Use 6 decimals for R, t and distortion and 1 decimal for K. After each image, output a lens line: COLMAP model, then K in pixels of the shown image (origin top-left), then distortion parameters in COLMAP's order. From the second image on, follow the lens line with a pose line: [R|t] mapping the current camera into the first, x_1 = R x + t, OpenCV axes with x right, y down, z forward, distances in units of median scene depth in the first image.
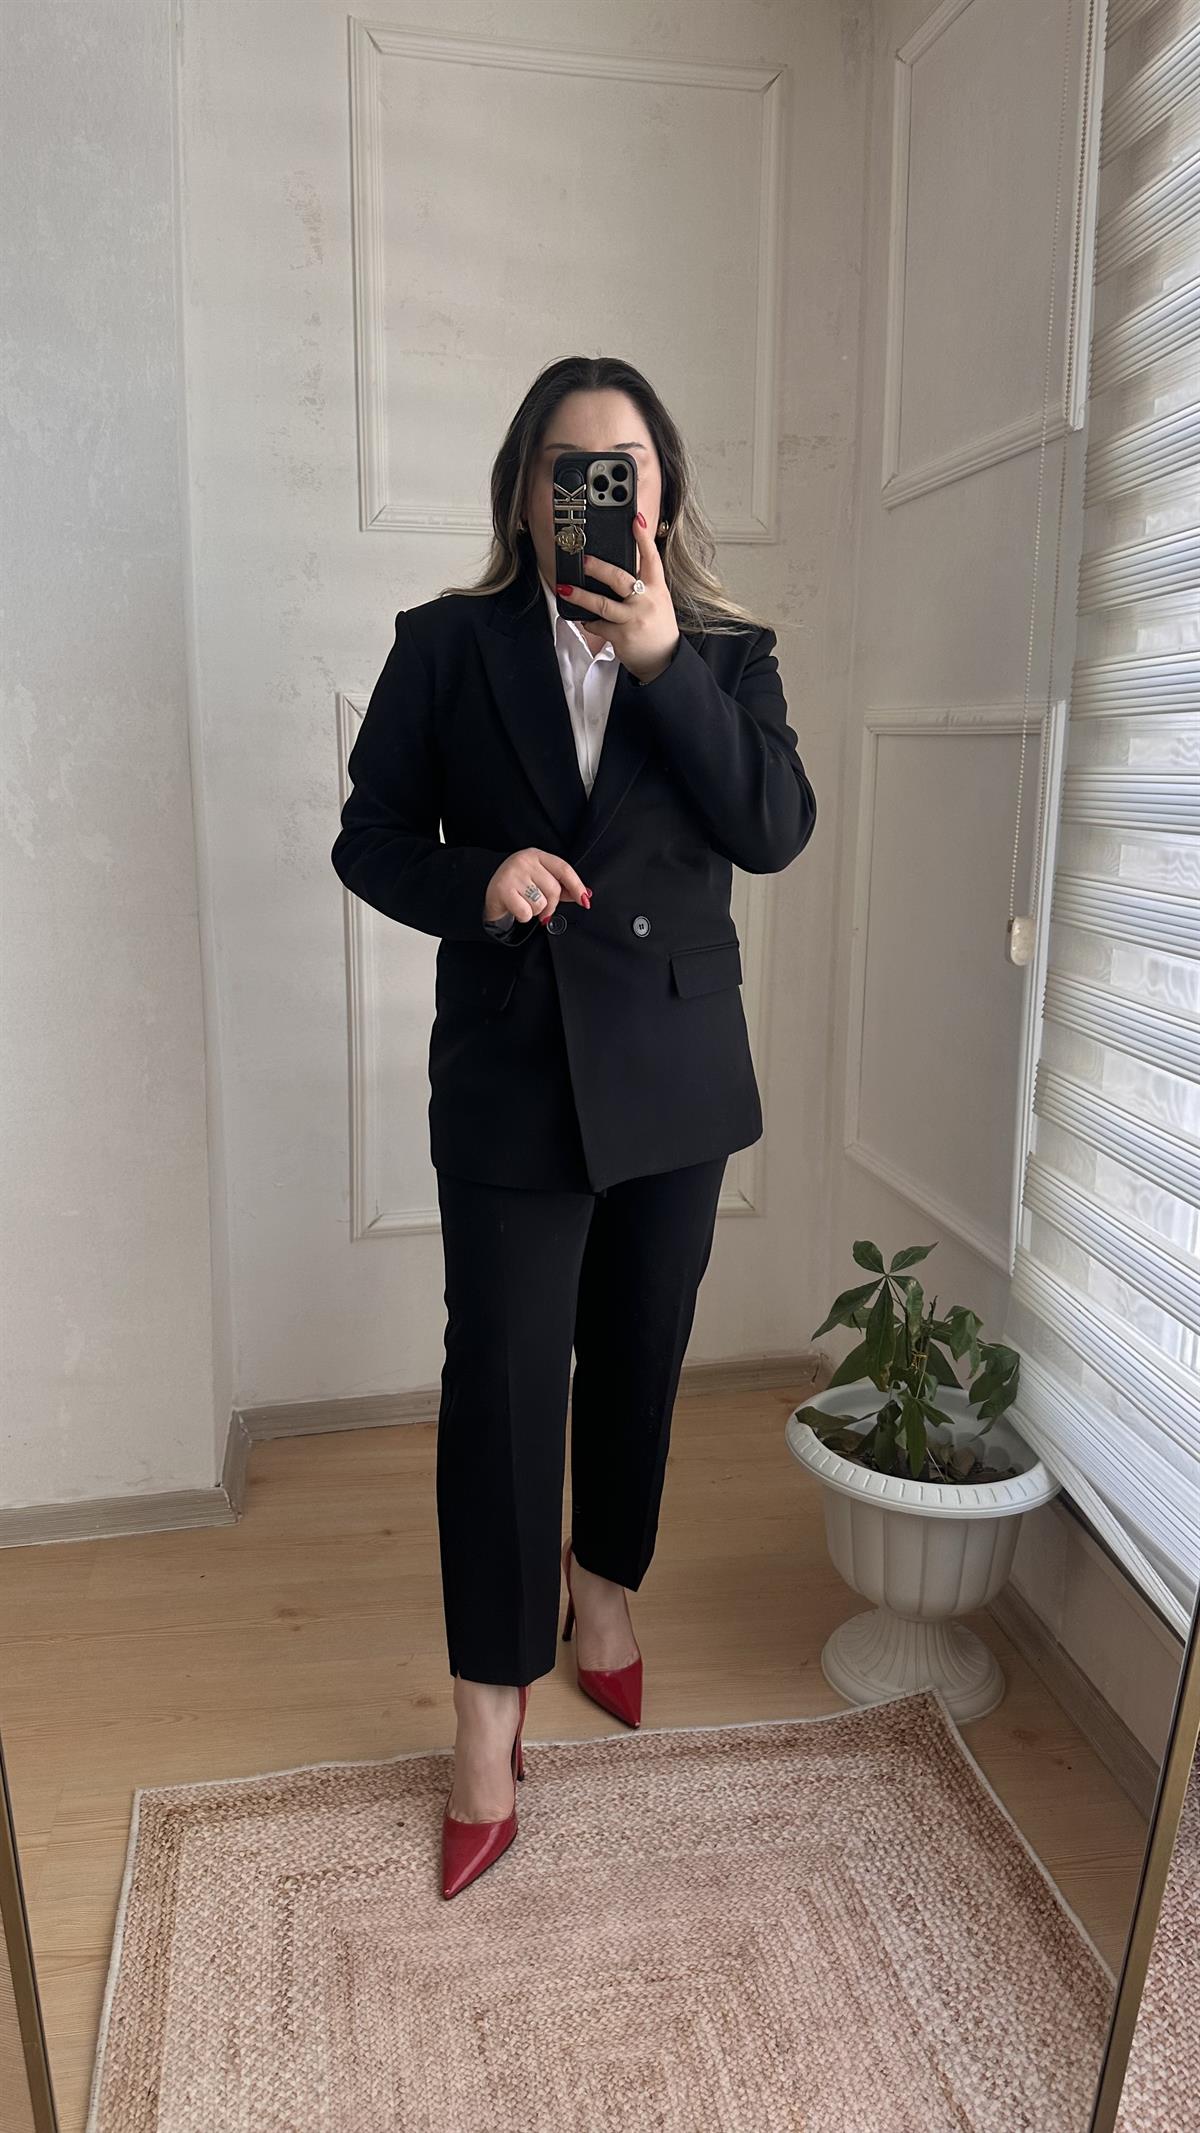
lens RADIAL K [[1553.0, 0, 595.5], [0, 1553.0, 1041.3], [0, 0, 1]] dist [0.006723, -0.024729]
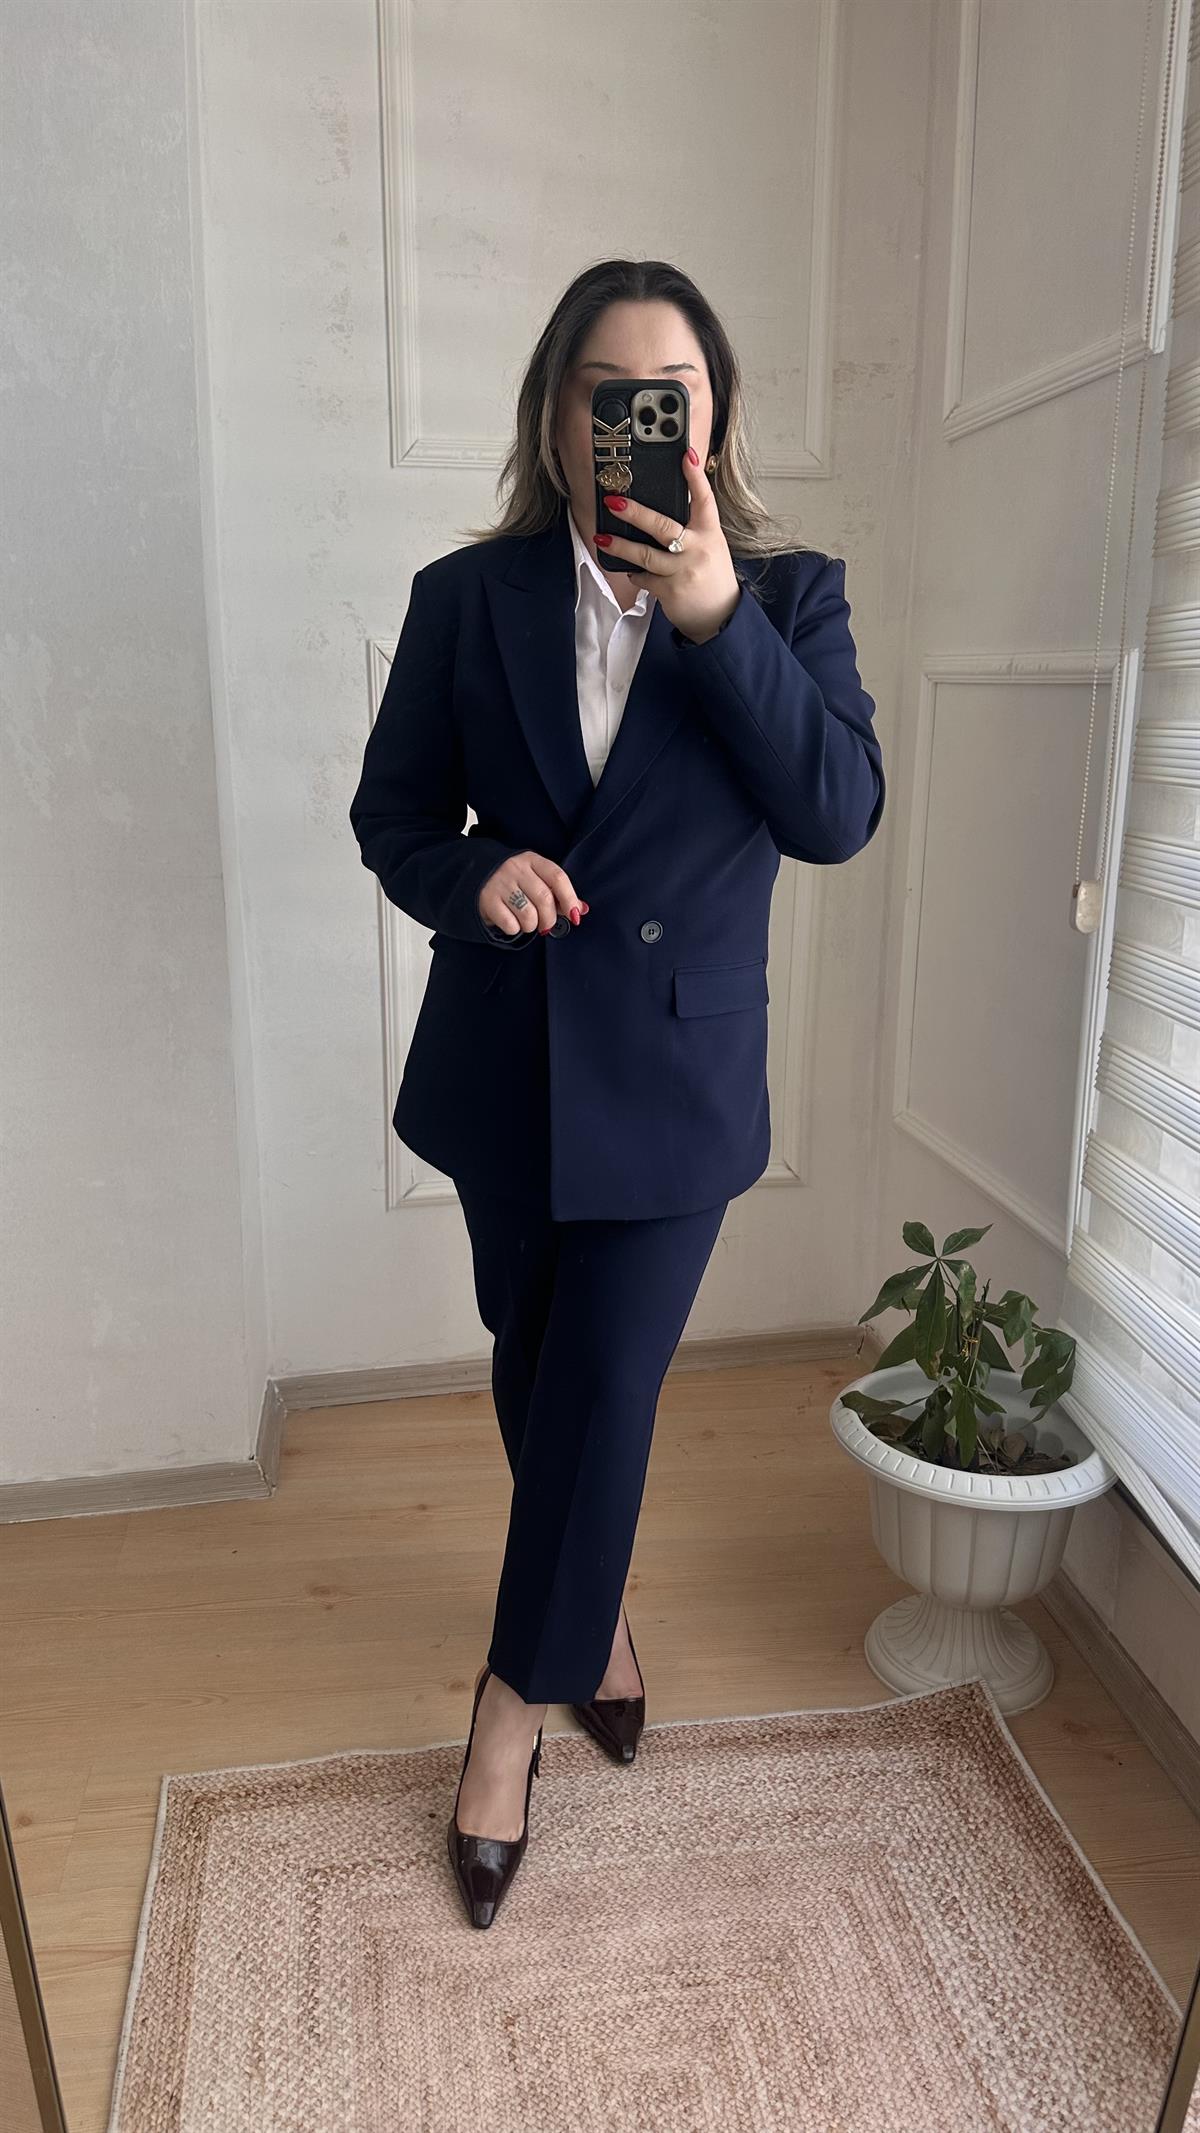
lens RADIAL K [[1553.0, 0, 607.4], [0, 1553.0, 1070.0], [0, 0, 1]] dist [0.006723, -0.024729]
pose [[0.999746, 0.003987, -0.022167, 0.004244], [-0.002795, 0.998560, 0.053581, -0.015758], [0.022349, -0.053506, 0.998317, 0.046225]]
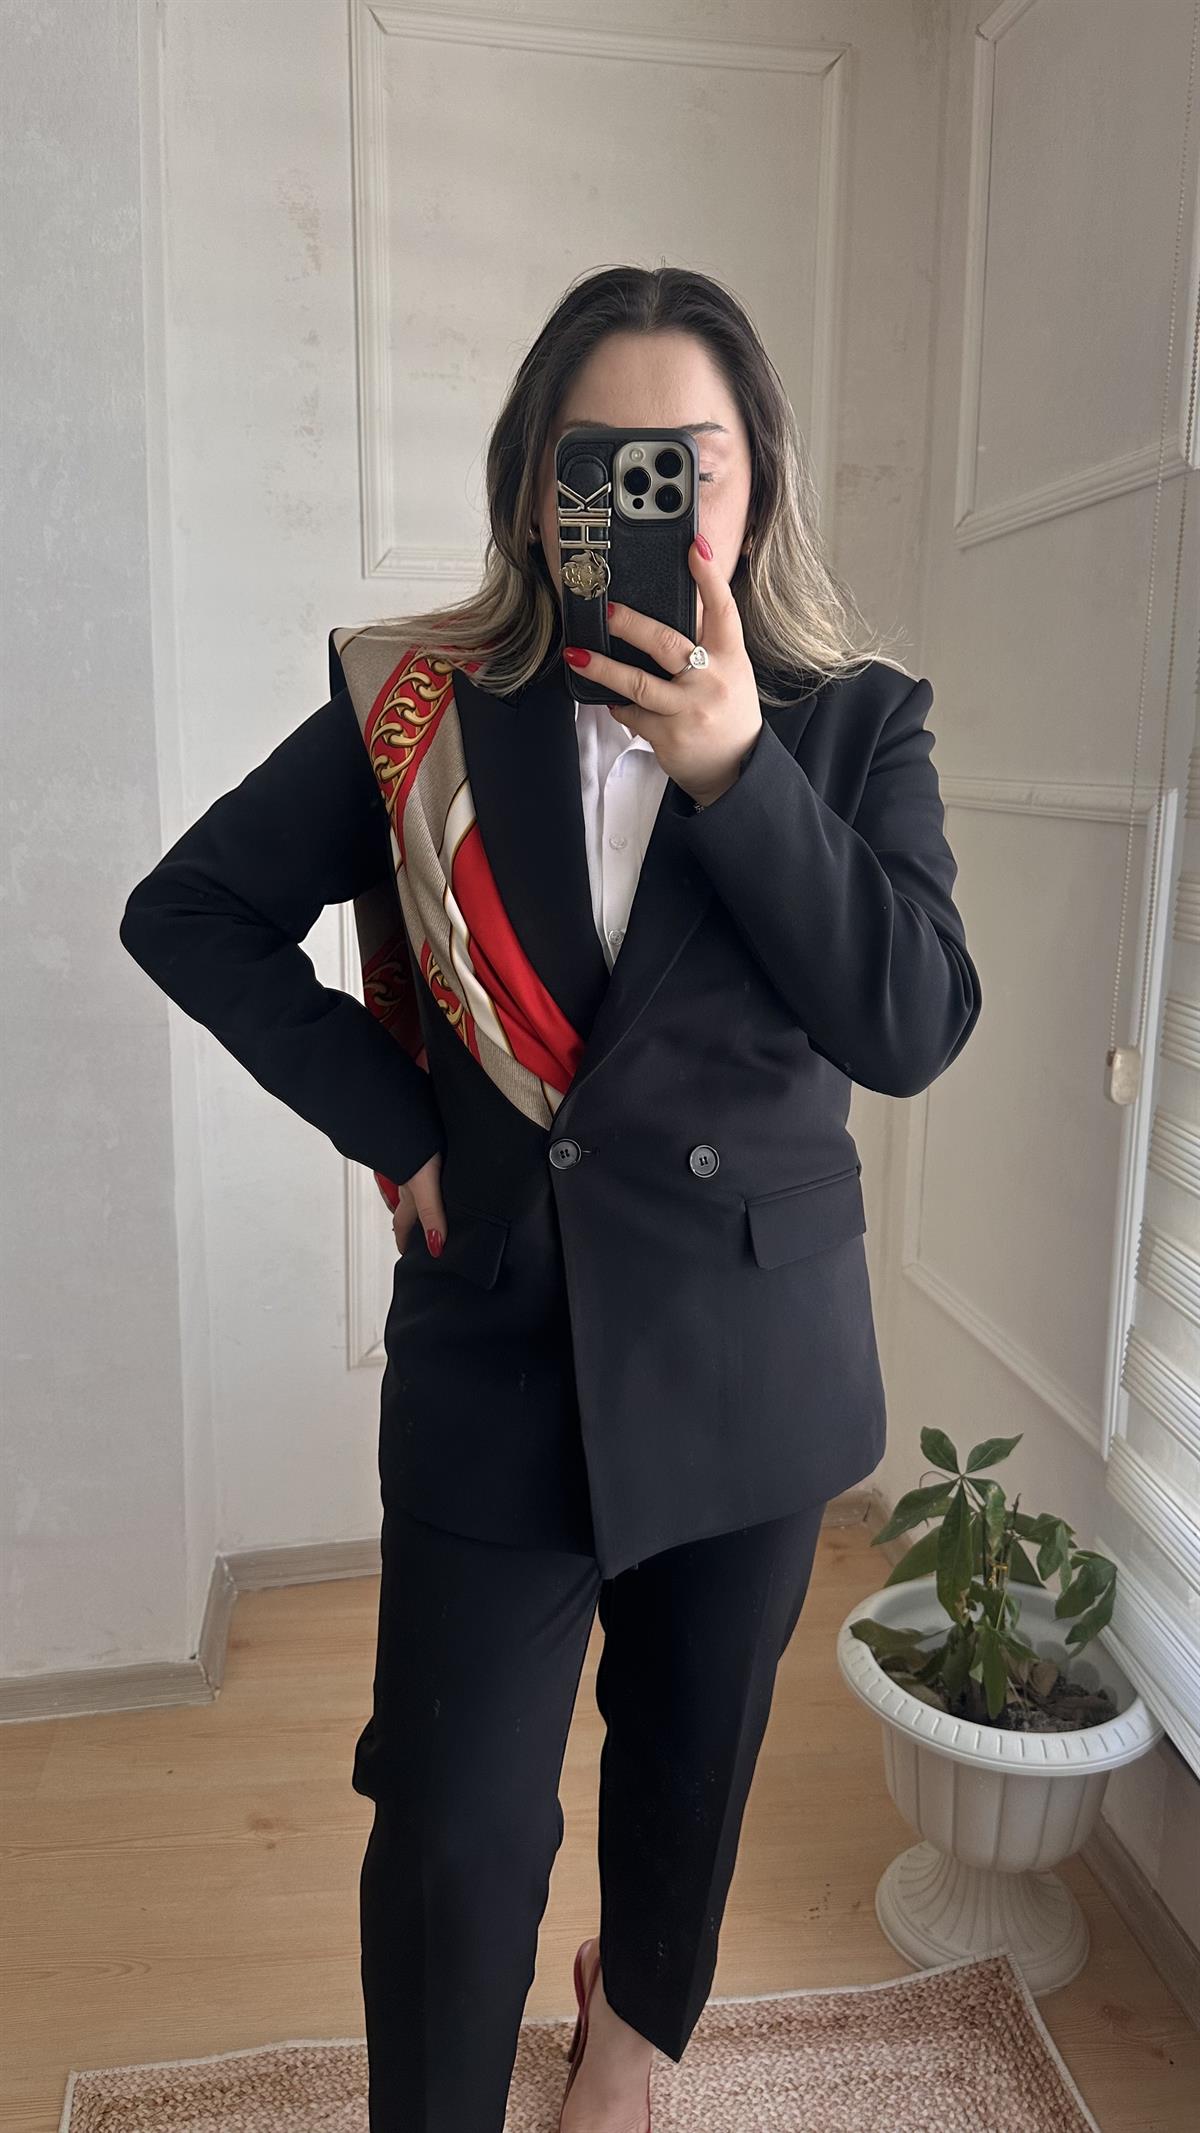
lens RADIAL K [[1553.0, 0, 584.4], [0, 1553.0, 1057.5], [0, 0, 1]] dist [0.006723, -0.024729]
pose [[0.999408, 0.008992, -0.033200, 0.009368], [-0.008757, 0.999936, 0.007207, -0.080310], [0.033263, -0.006912, 0.999423, 0.150686]]
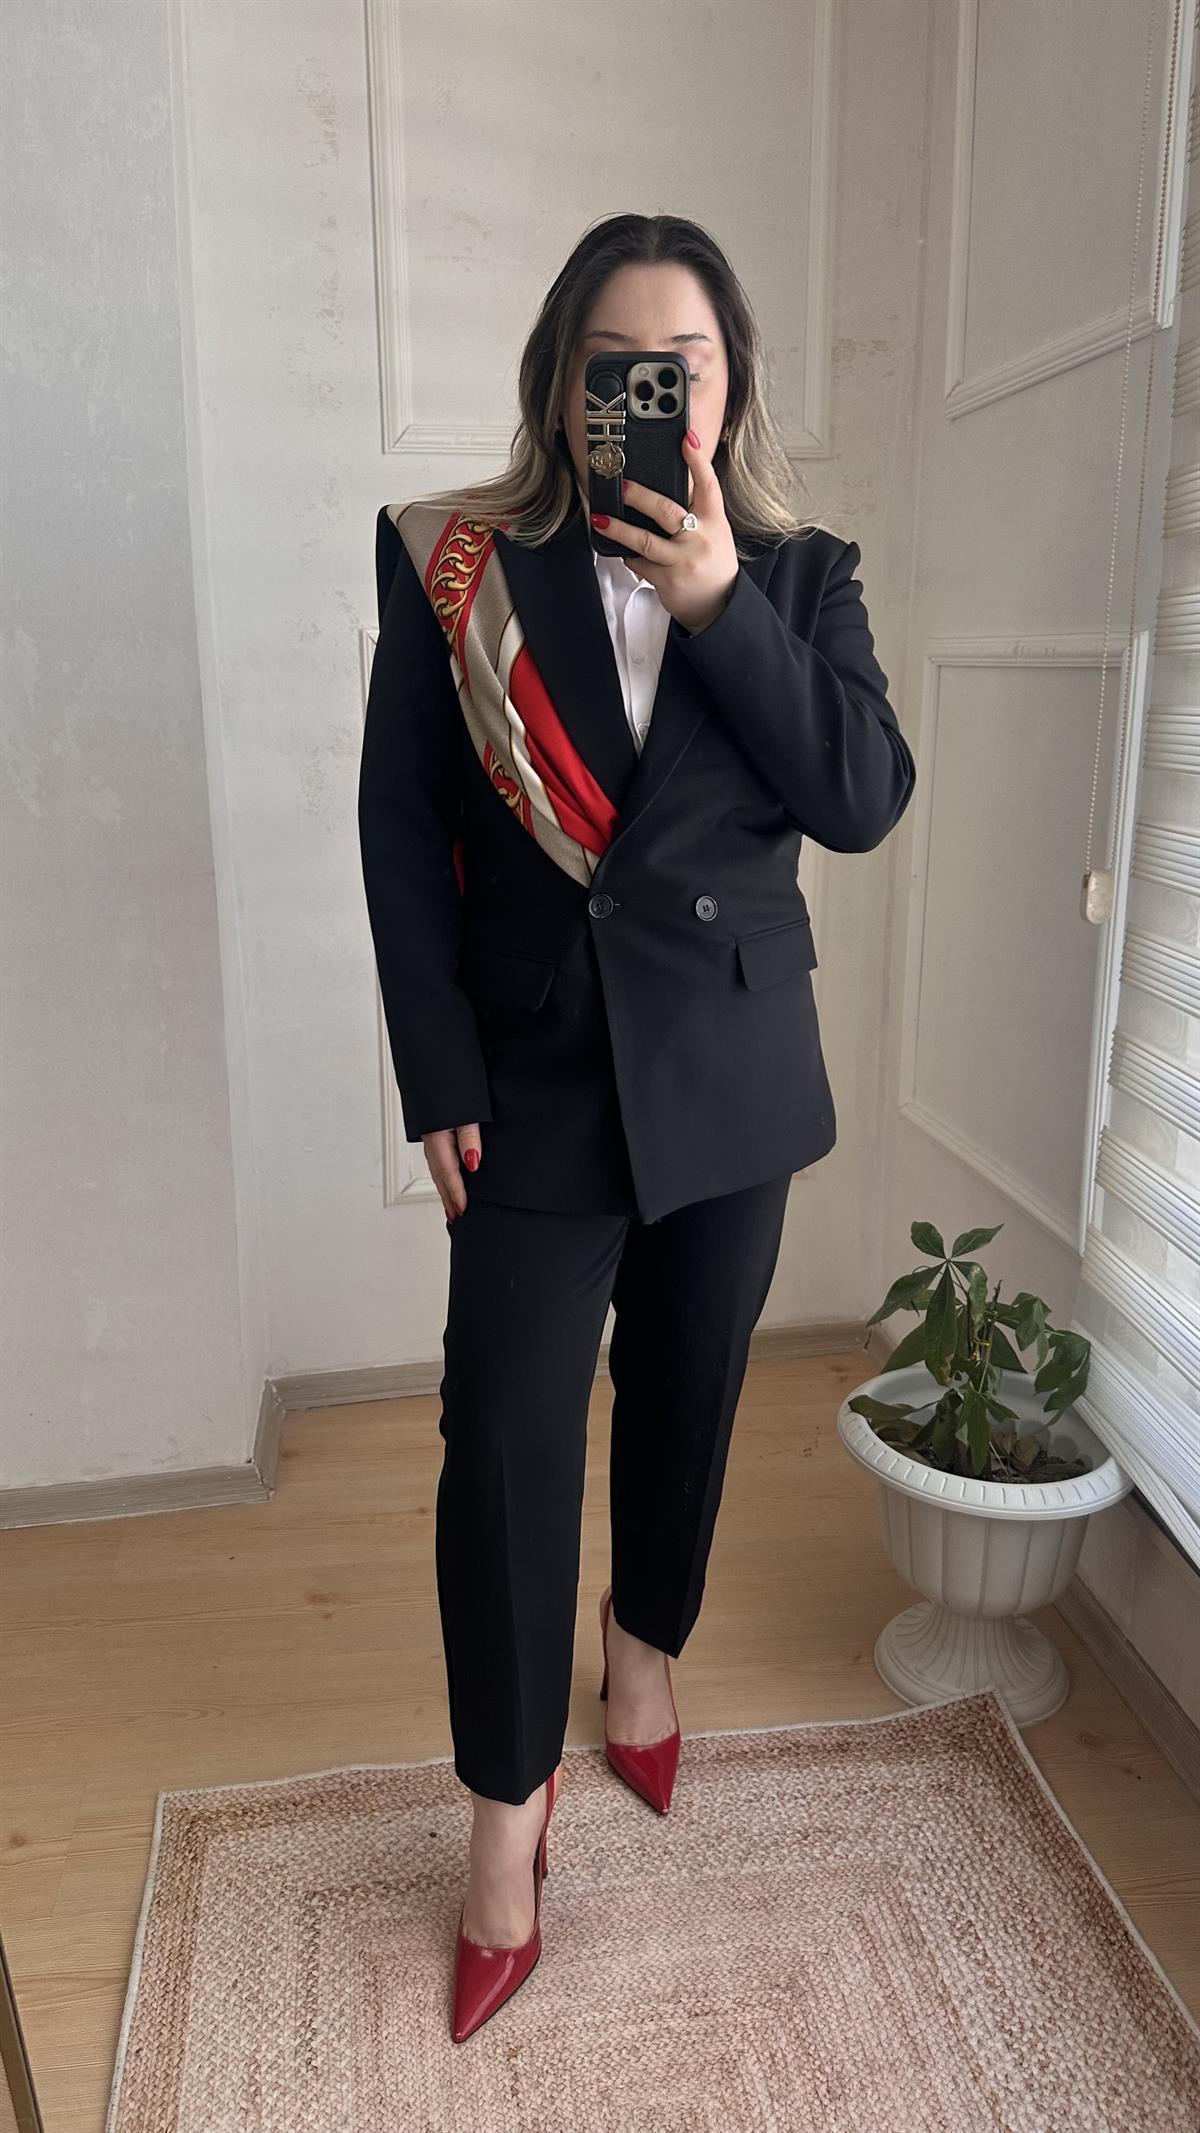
lens RADIAL K [[1553.0, 0, 588.3], [0, 1553.0, 1049.3], [0, 0, 1]] dist [0.006723, -0.024729]
pose [[0.999327, -0.003989, -0.036458, 0.006292], [0.005945, 0.998539, 0.053707, -0.026640], [0.036191, -0.053888, 0.997891, 0.068439]]
